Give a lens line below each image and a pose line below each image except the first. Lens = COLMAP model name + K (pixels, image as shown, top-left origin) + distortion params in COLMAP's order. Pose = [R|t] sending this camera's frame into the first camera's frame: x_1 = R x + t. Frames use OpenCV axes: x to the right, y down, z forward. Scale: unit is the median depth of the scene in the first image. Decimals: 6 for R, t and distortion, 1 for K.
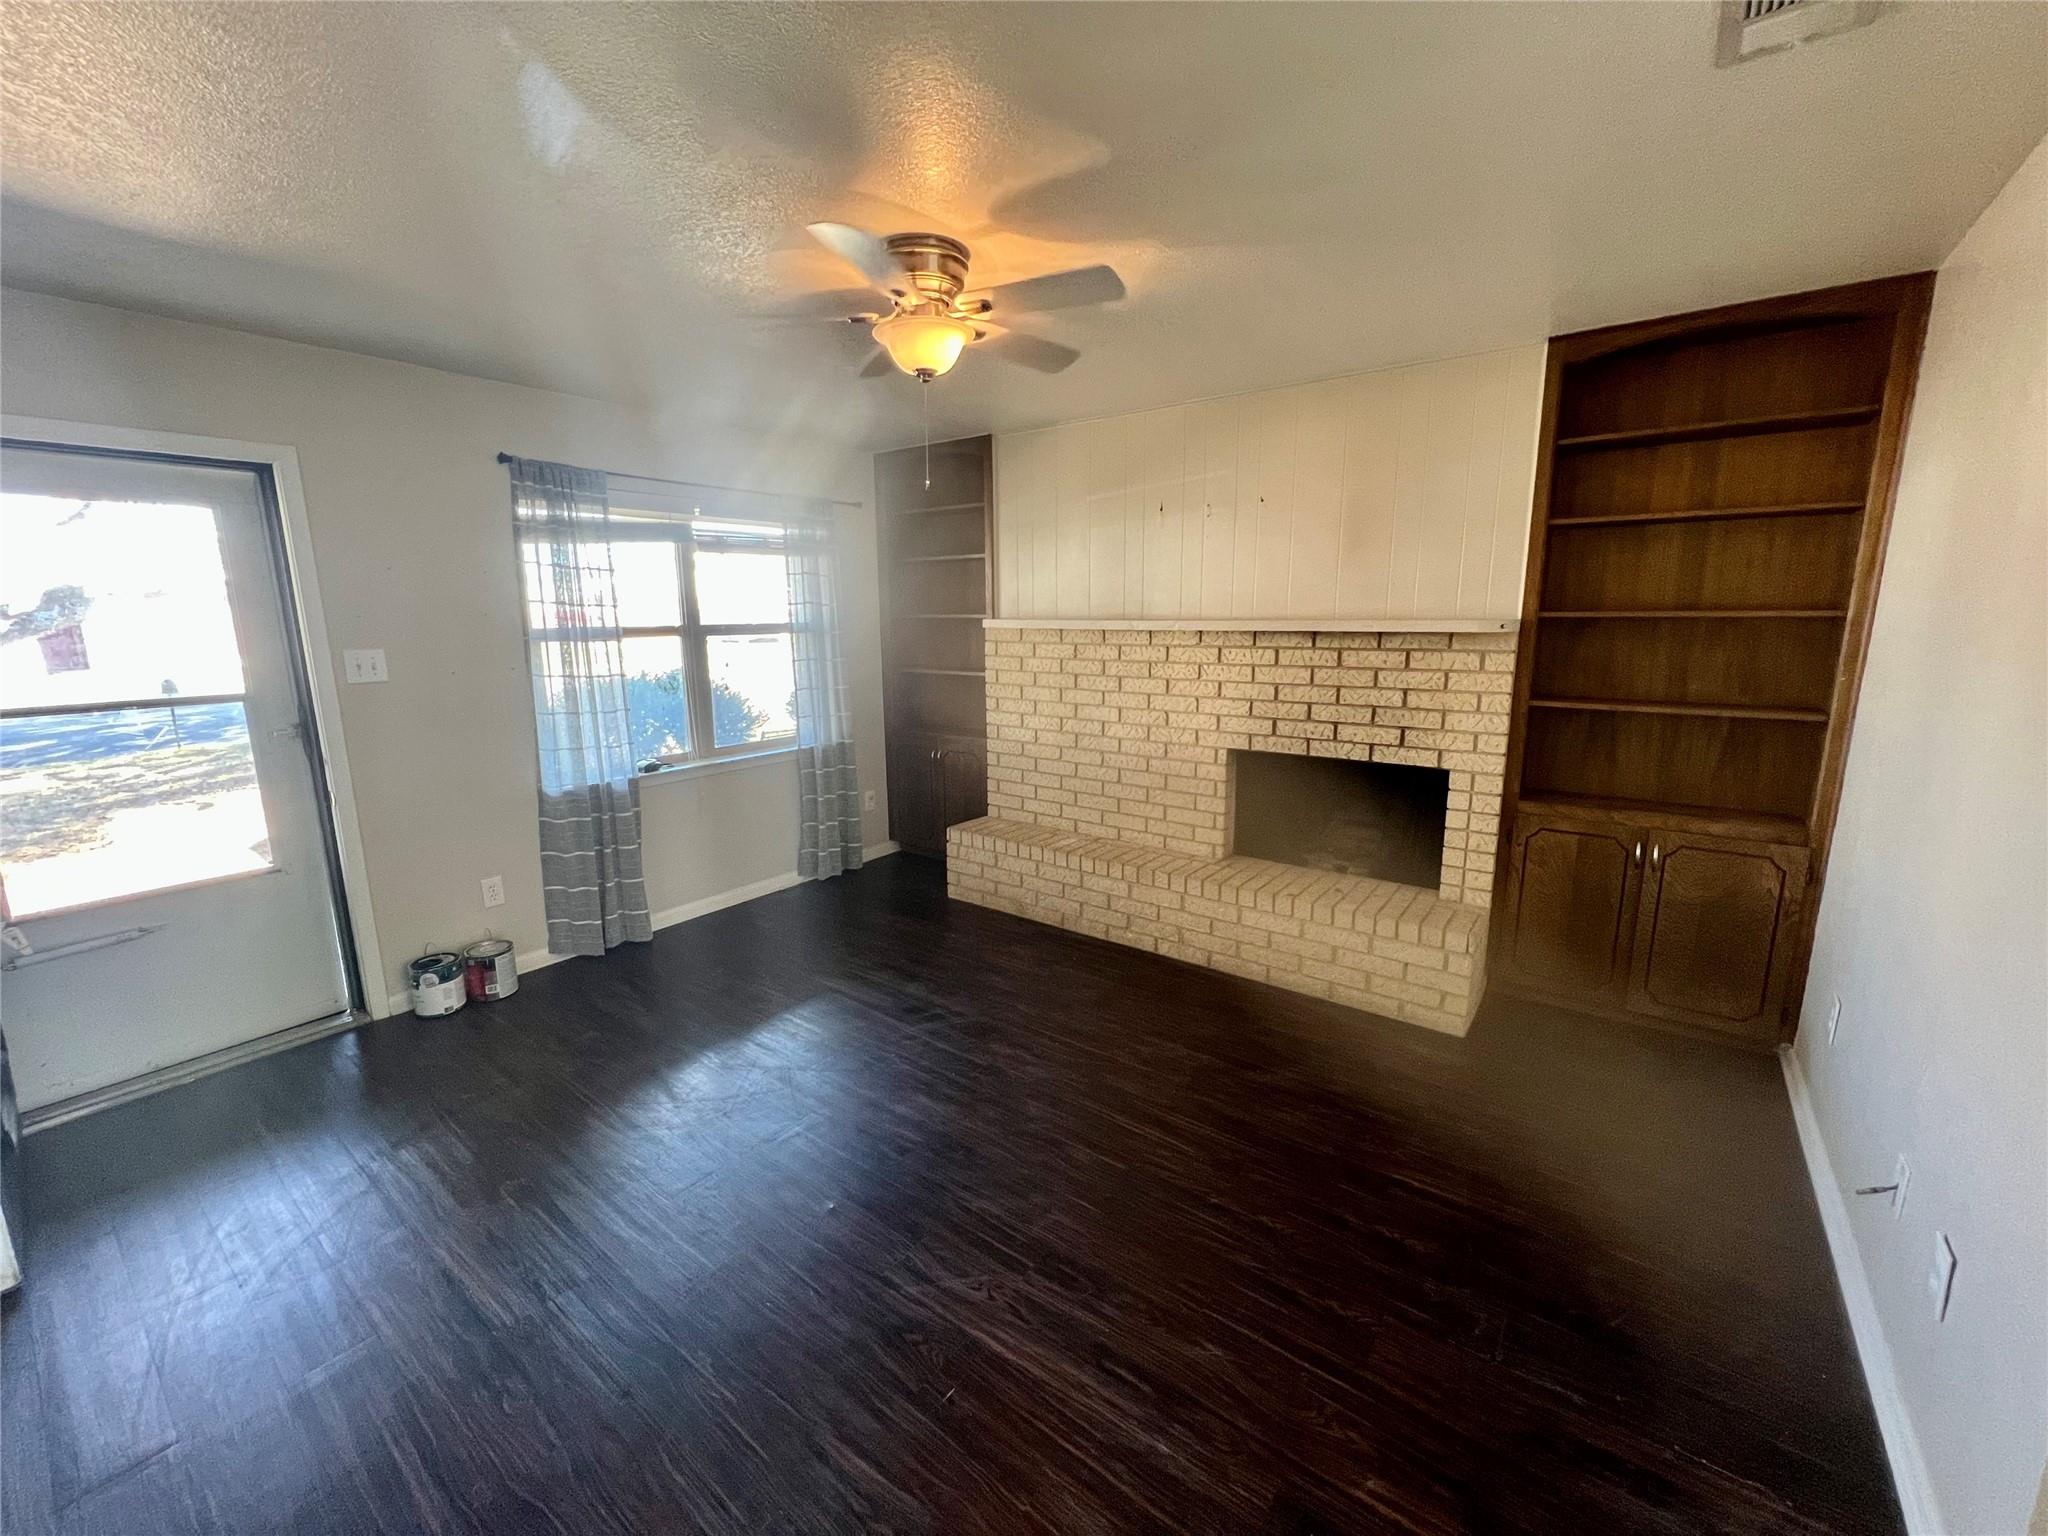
lens RADIAL K [[819.0, 0, 1031.7], [0, 819.0, 767.0], [0, 0, 1]] dist [0.003963, 0.000622]
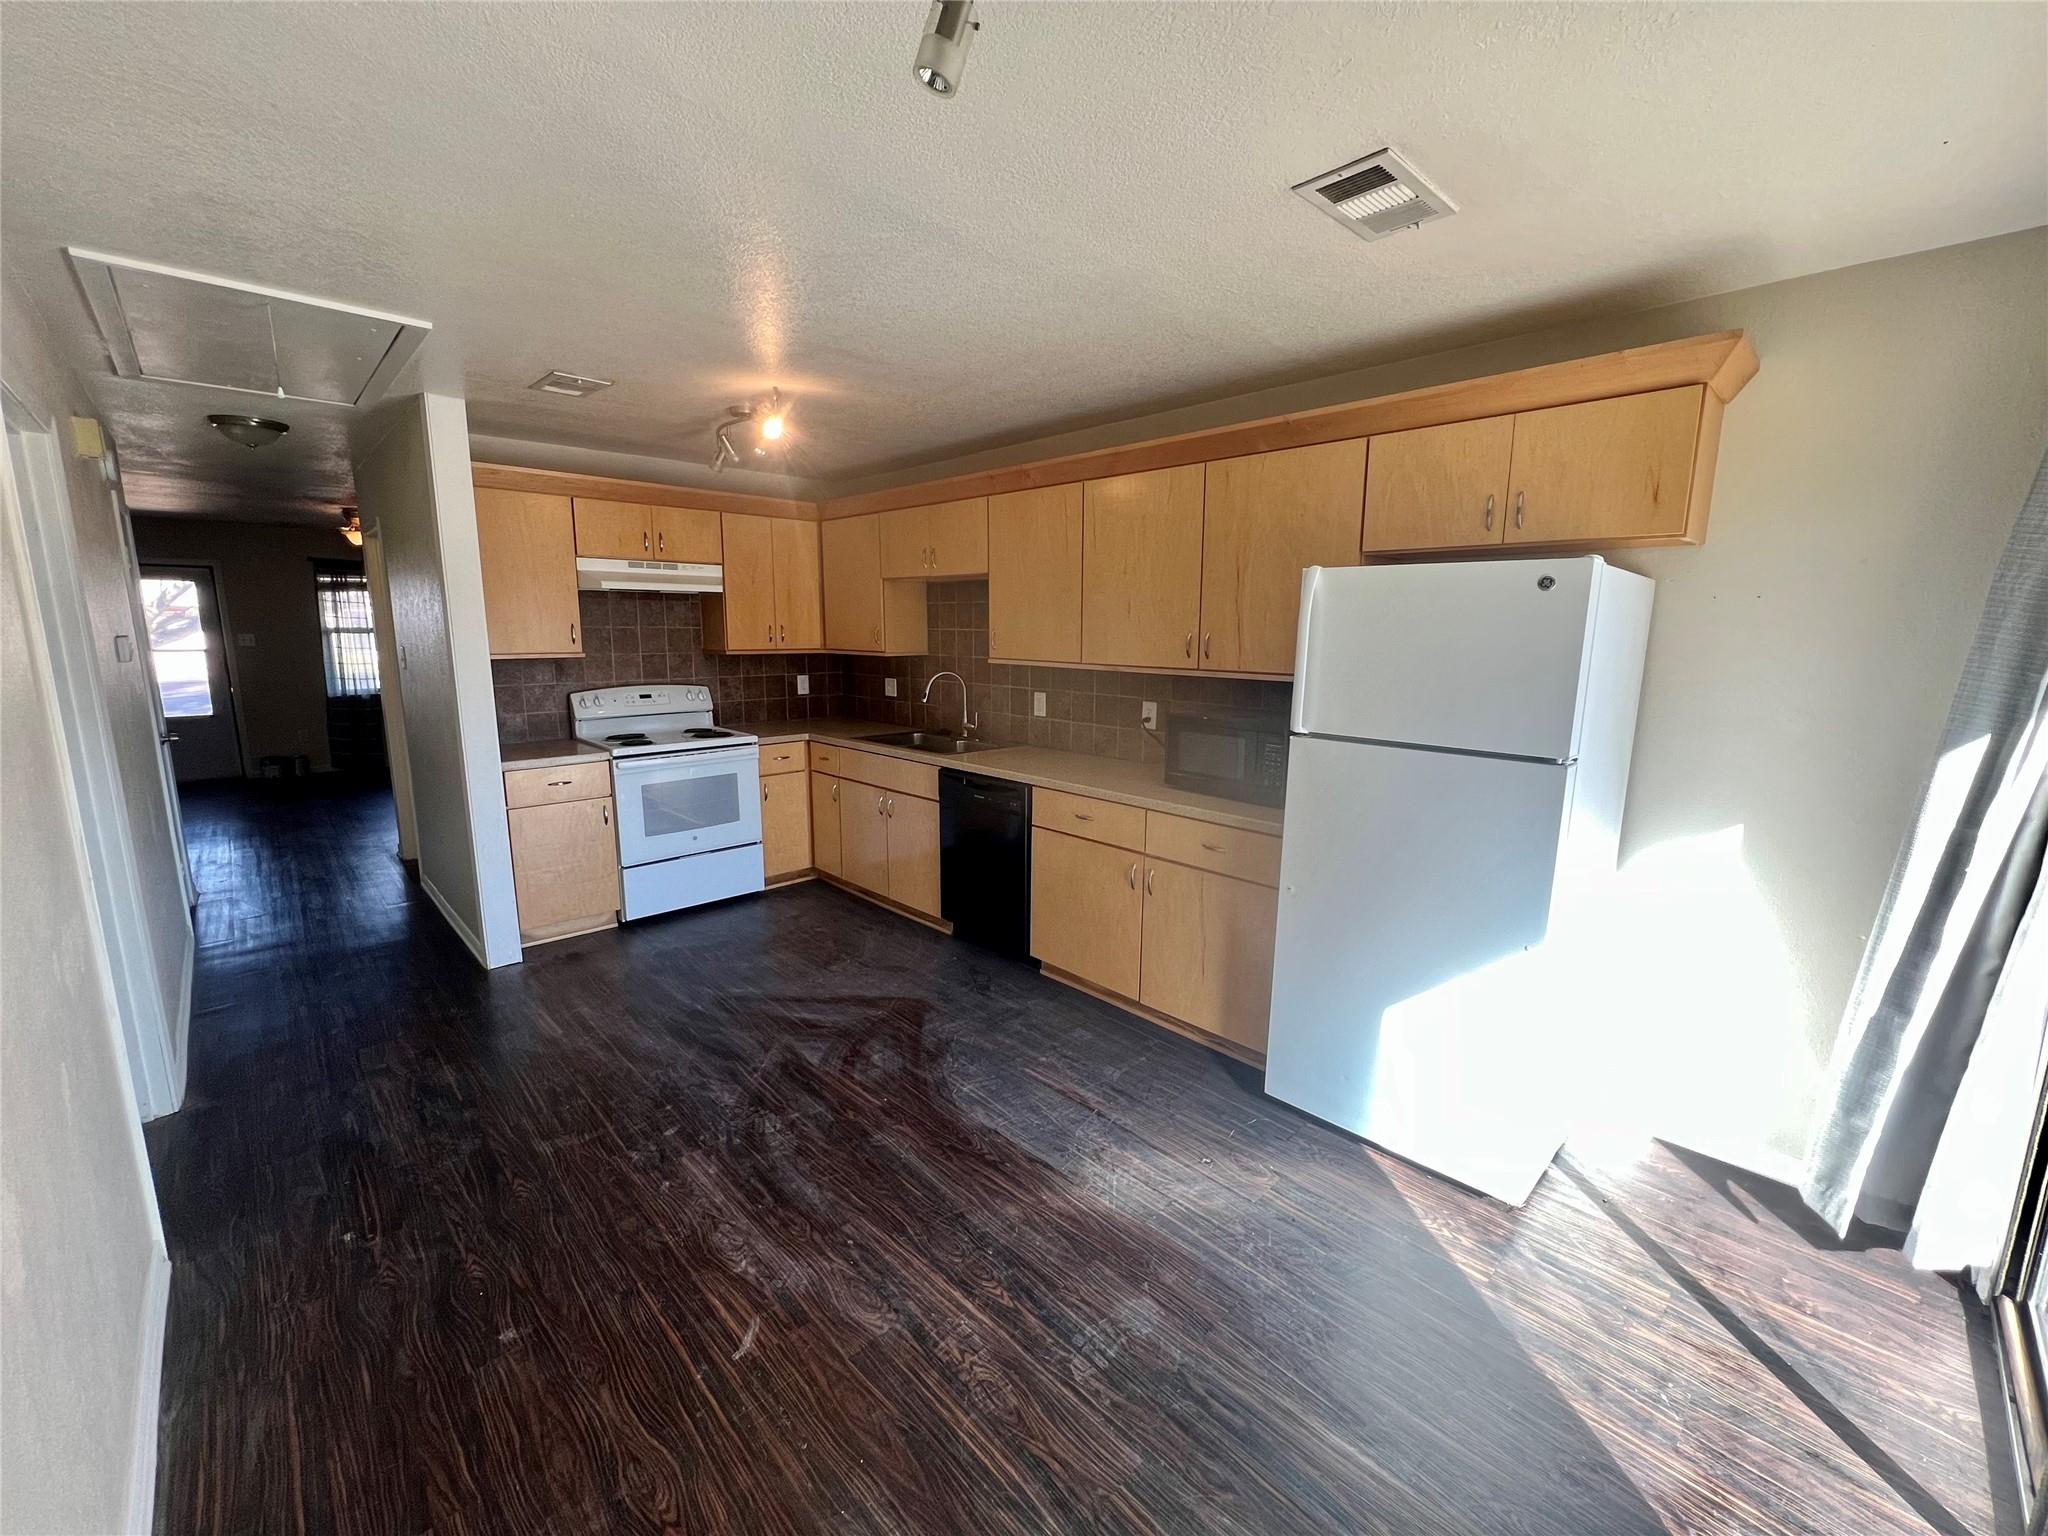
lens RADIAL K [[819.0, 0, 1023.1], [0, 819.0, 758.4], [0, 0, 1]] dist [0.003963, 0.000622]
pose [[0.986657, 0.032422, -0.159551, 1.192973], [-0.035693, 0.999206, -0.017675, 0.121713], [0.158851, 0.023134, 0.987031, -0.688568]]
